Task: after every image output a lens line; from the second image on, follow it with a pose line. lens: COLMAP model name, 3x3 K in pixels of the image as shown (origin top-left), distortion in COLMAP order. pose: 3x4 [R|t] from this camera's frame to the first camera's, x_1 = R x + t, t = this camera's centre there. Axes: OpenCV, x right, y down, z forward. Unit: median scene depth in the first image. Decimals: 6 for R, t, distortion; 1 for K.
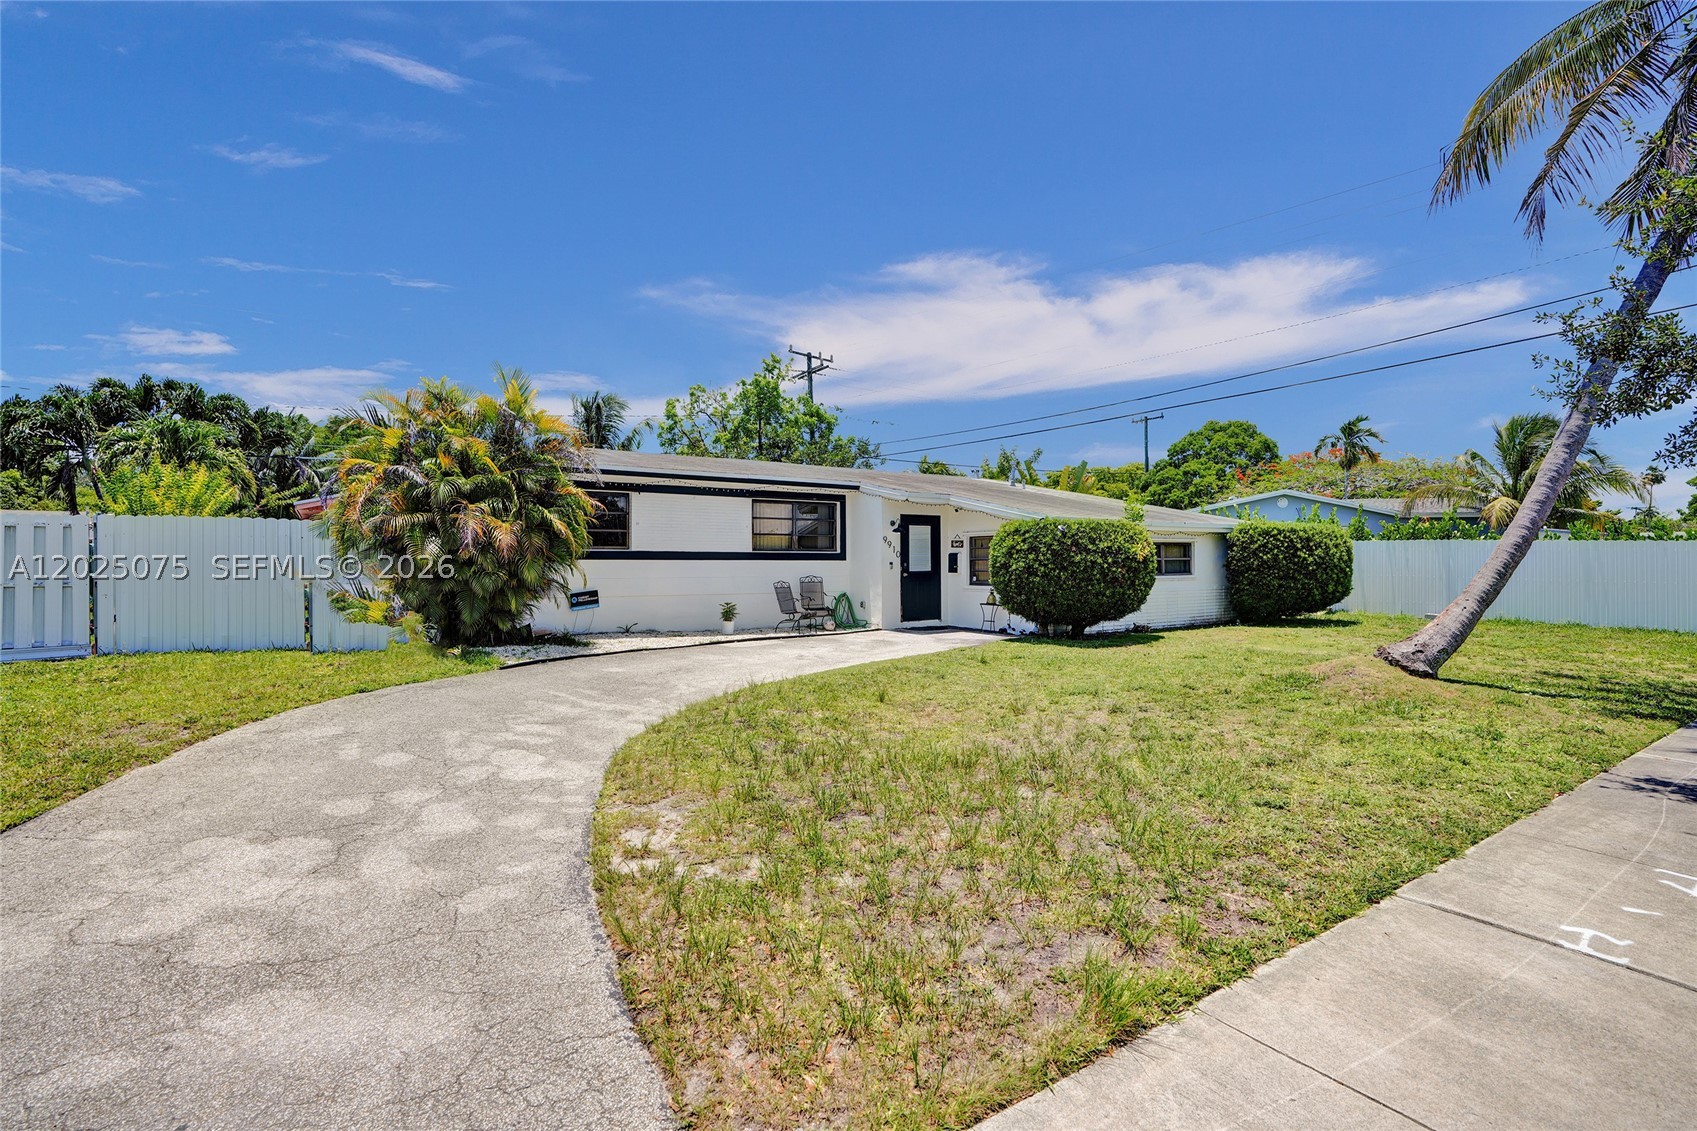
lens RADIAL K [[807.1, 0, 864.8], [0, 807.1, 564.3], [0, 0, 1]] dist [-0.003527, 0.000046]
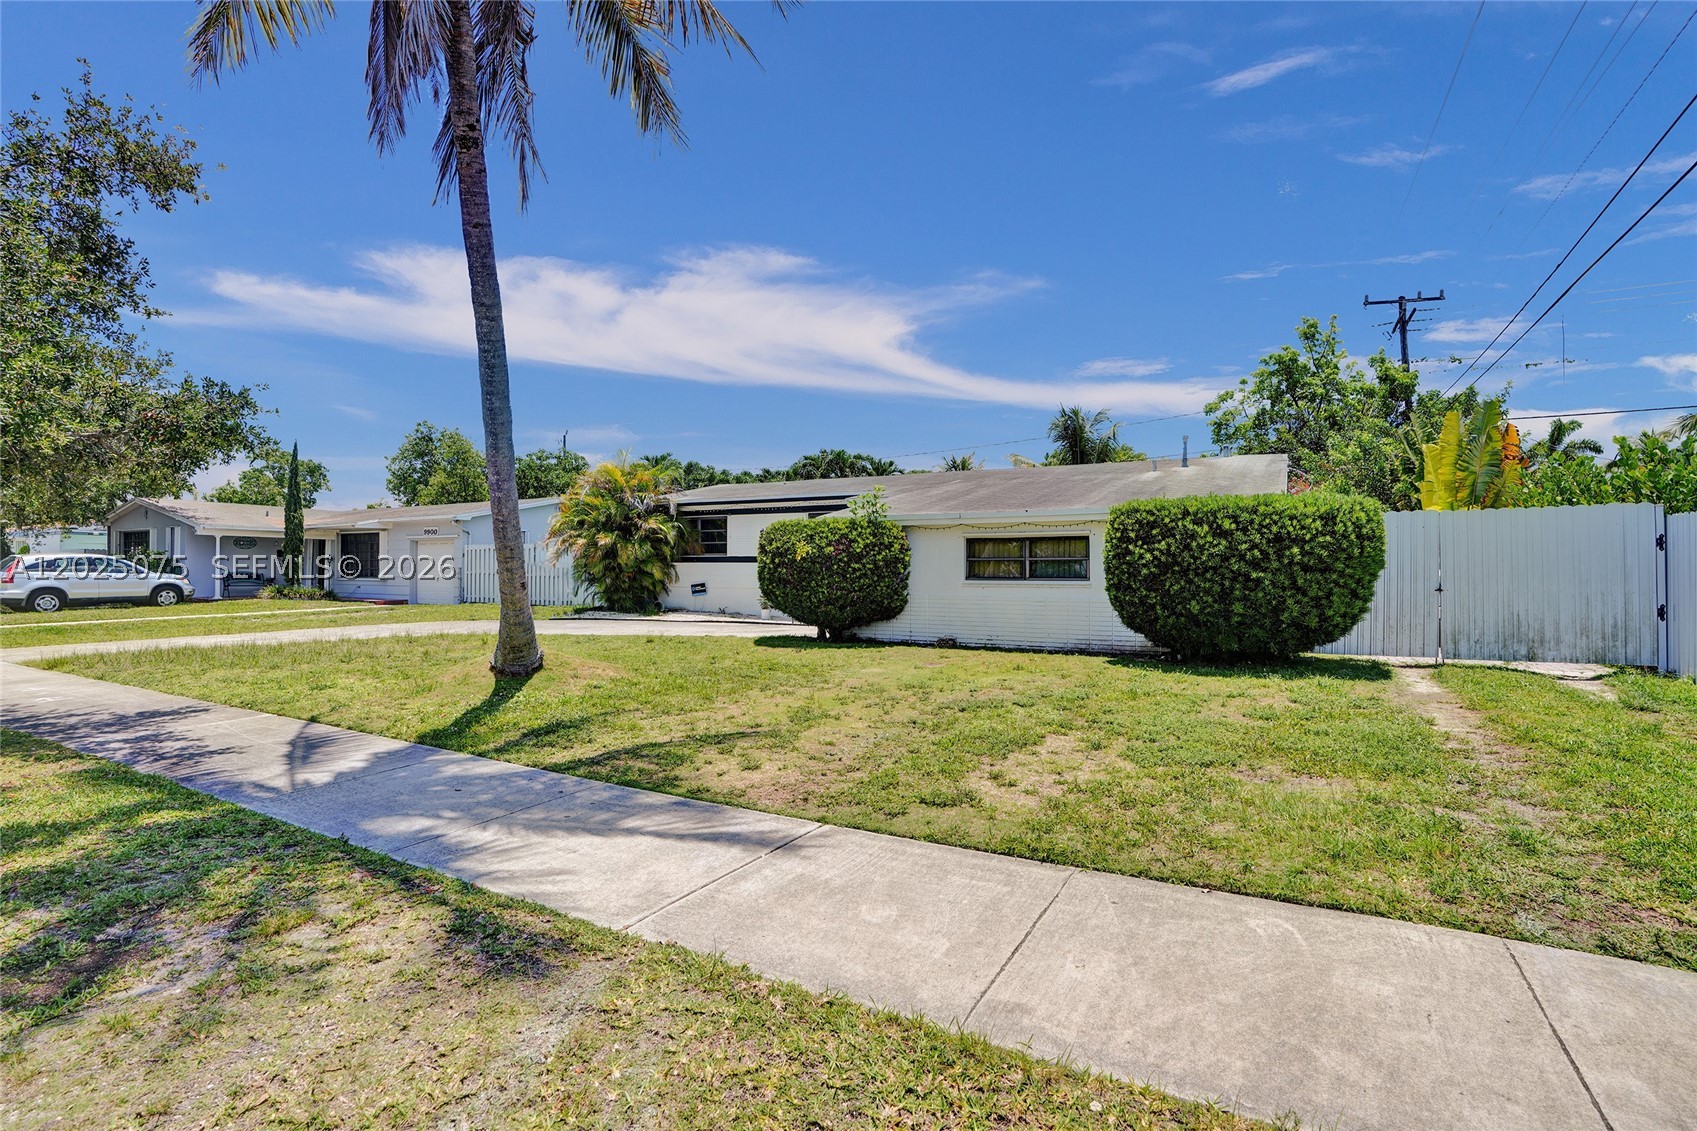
lens RADIAL K [[807.1, 0, 864.8], [0, 807.1, 564.3], [0, 0, 1]] dist [-0.003527, 0.000046]
pose [[0.462072, -0.003487, -0.886836, 1.083037], [-0.005039, 0.999966, -0.006557, 0.005542], [0.886828, 0.007498, 0.462038, 0.553677]]
